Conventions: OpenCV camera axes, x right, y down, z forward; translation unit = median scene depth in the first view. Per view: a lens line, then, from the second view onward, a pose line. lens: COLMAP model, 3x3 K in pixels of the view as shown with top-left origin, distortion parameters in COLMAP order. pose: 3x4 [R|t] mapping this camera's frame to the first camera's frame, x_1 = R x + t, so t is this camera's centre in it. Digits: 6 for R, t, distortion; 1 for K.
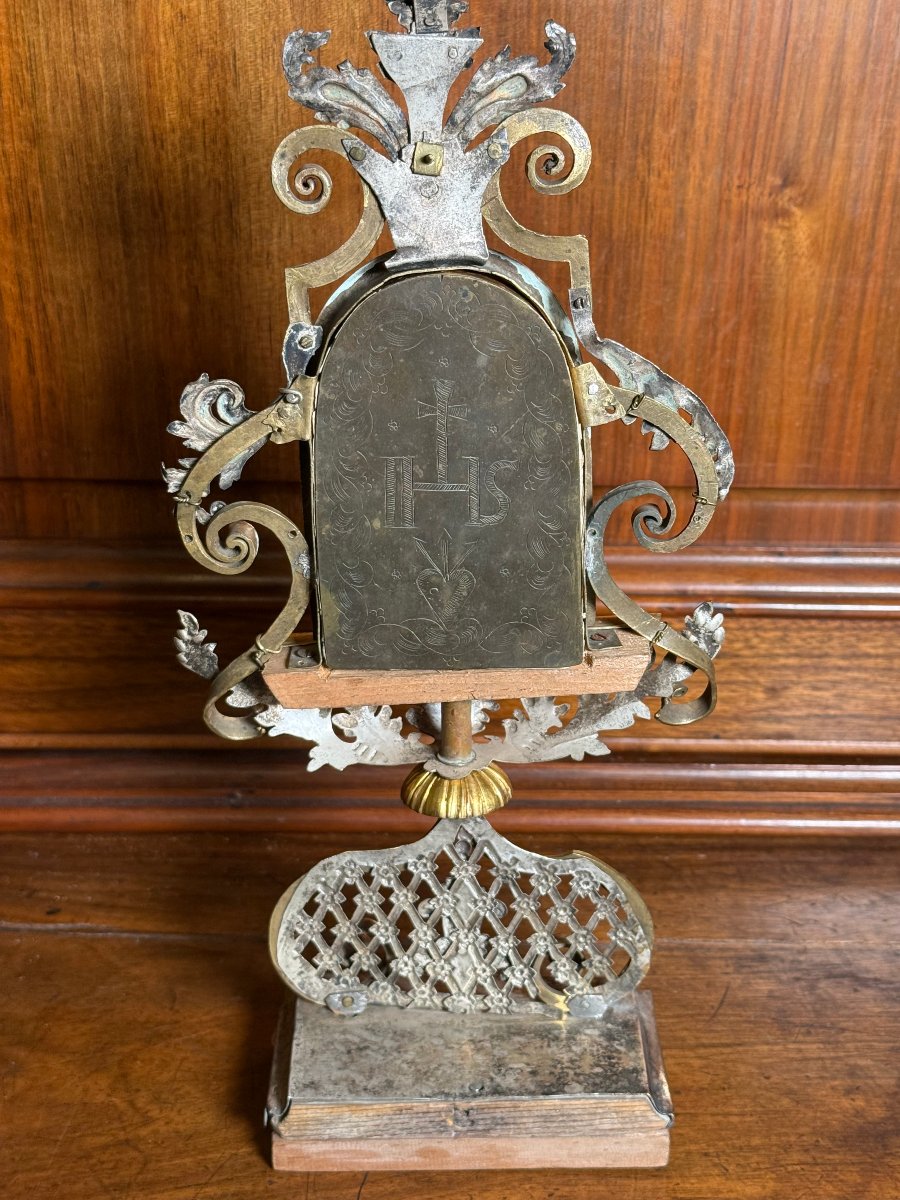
lens RADIAL K [[1655.5, 0, 460.5], [0, 1655.5, 590.4], [0, 0, 1]] dist [0.128263, -0.165127]
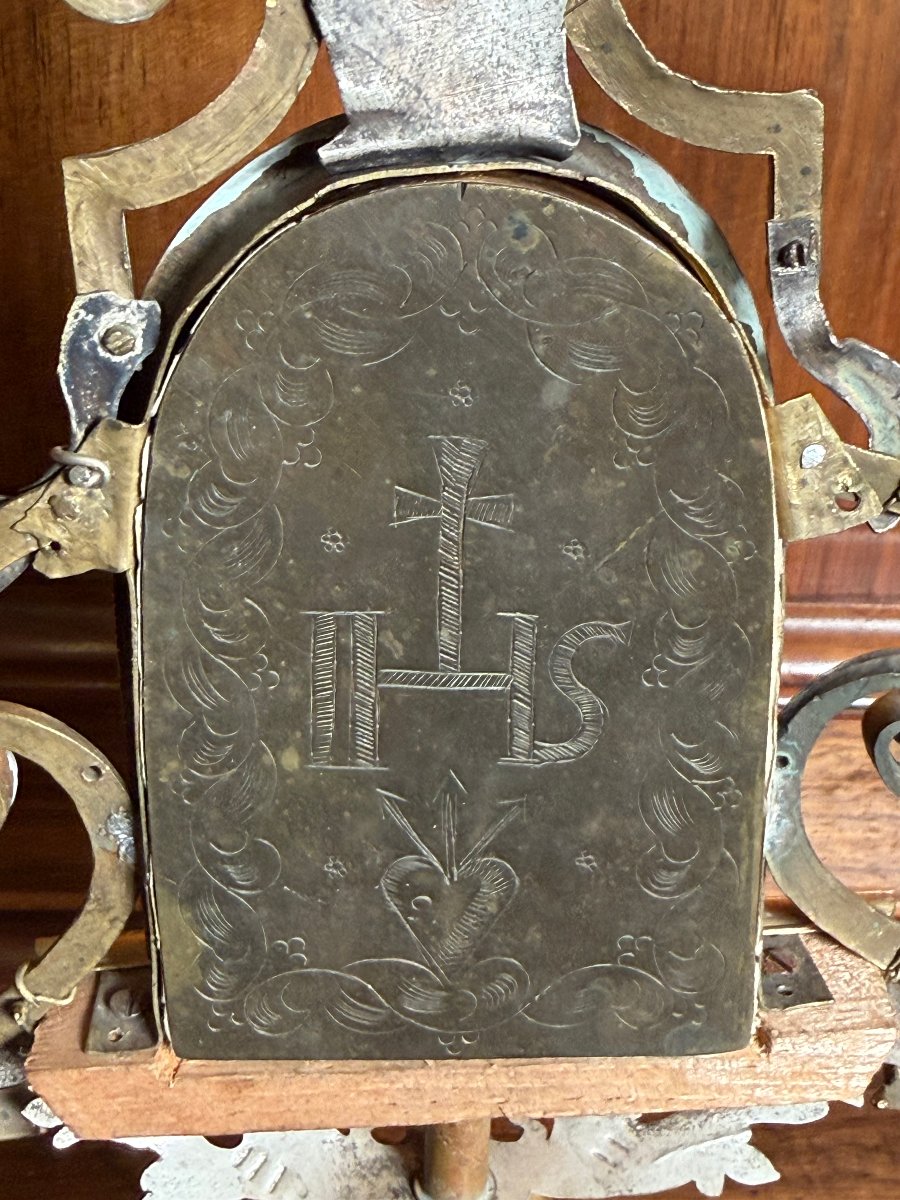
lens RADIAL K [[1689.2, 0, 455.0], [0, 1689.2, 465.6], [0, 0, 1]] dist [-0.001438, -0.001945]
pose [[0.998781, 0.010992, 0.048128, -0.029611], [-0.012090, 0.999672, 0.022568, -0.123159], [-0.047864, -0.023122, 0.998586, 0.559136]]
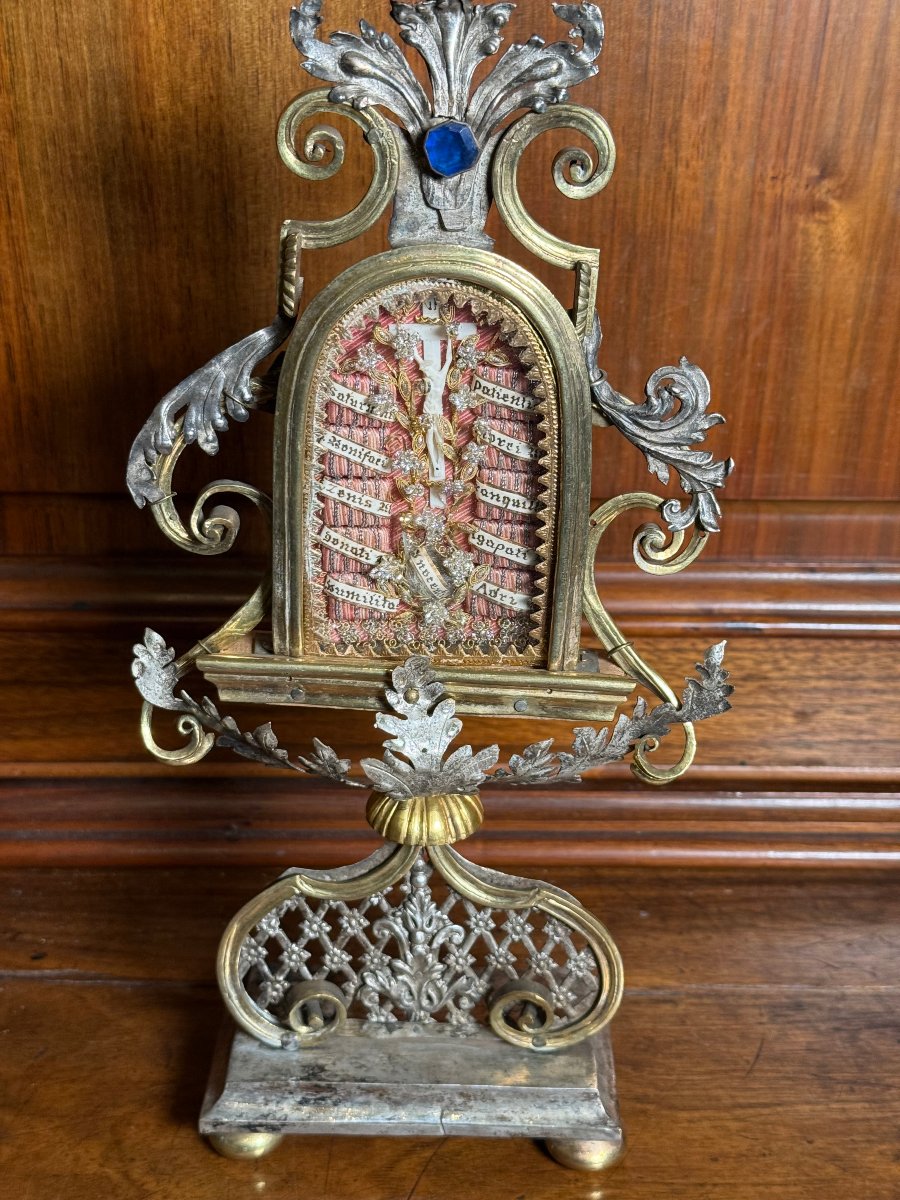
lens RADIAL K [[1666.2, 0, 450.0], [0, 1666.2, 600.0], [0, 0, 1]] dist [0.156458, -0.334862]
pose [[0.999981, -0.002760, 0.005445, -0.023940], [0.002681, 0.999892, 0.014426, -0.026979], [-0.005484, -0.014411, 0.999881, 0.077989]]
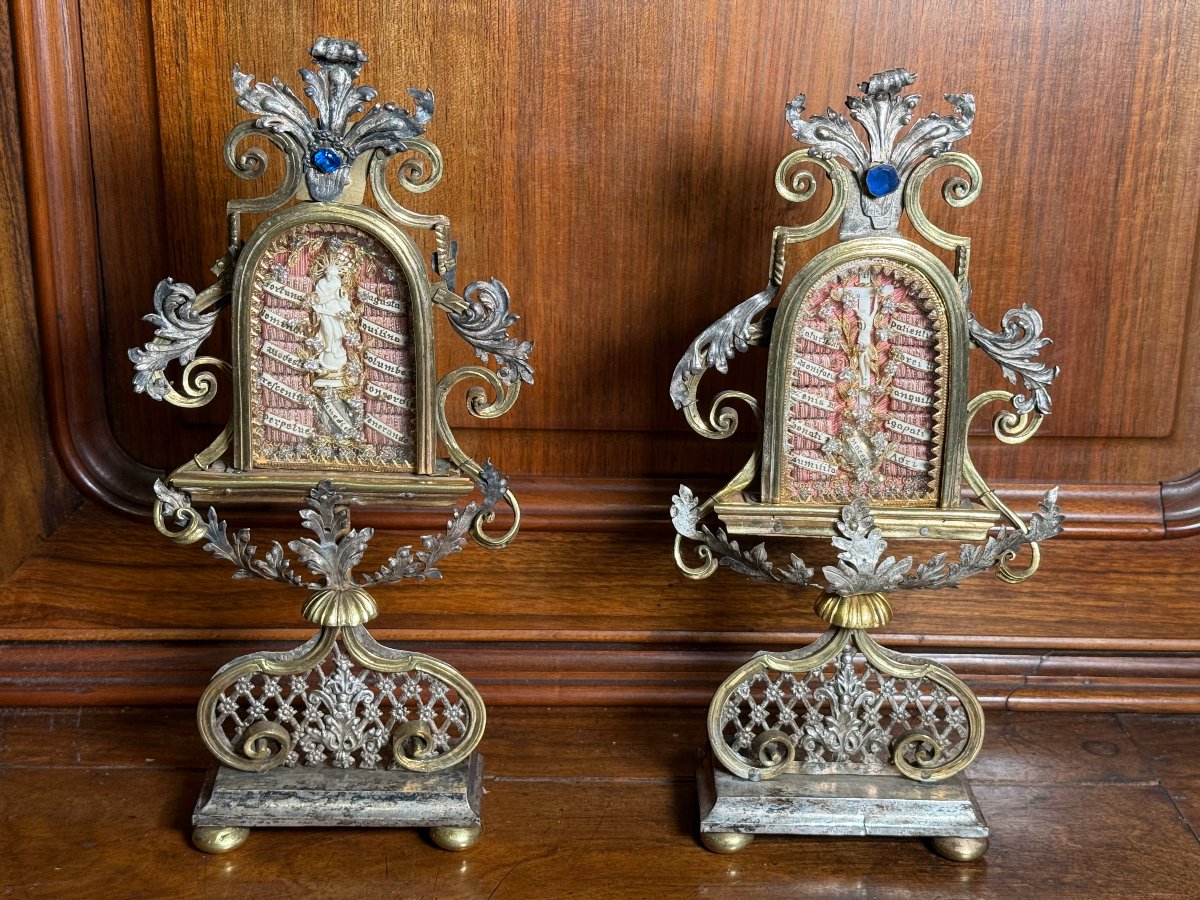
lens RADIAL K [[1666.2, 0, 600.0], [0, 1666.2, 450.0], [0, 0, 1]] dist [0.156458, -0.334862]
pose [[0.999552, -0.029402, -0.005662, -0.258007], [0.028773, 0.995522, -0.090039, 0.103530], [0.008284, 0.089836, 0.995922, -0.457219]]
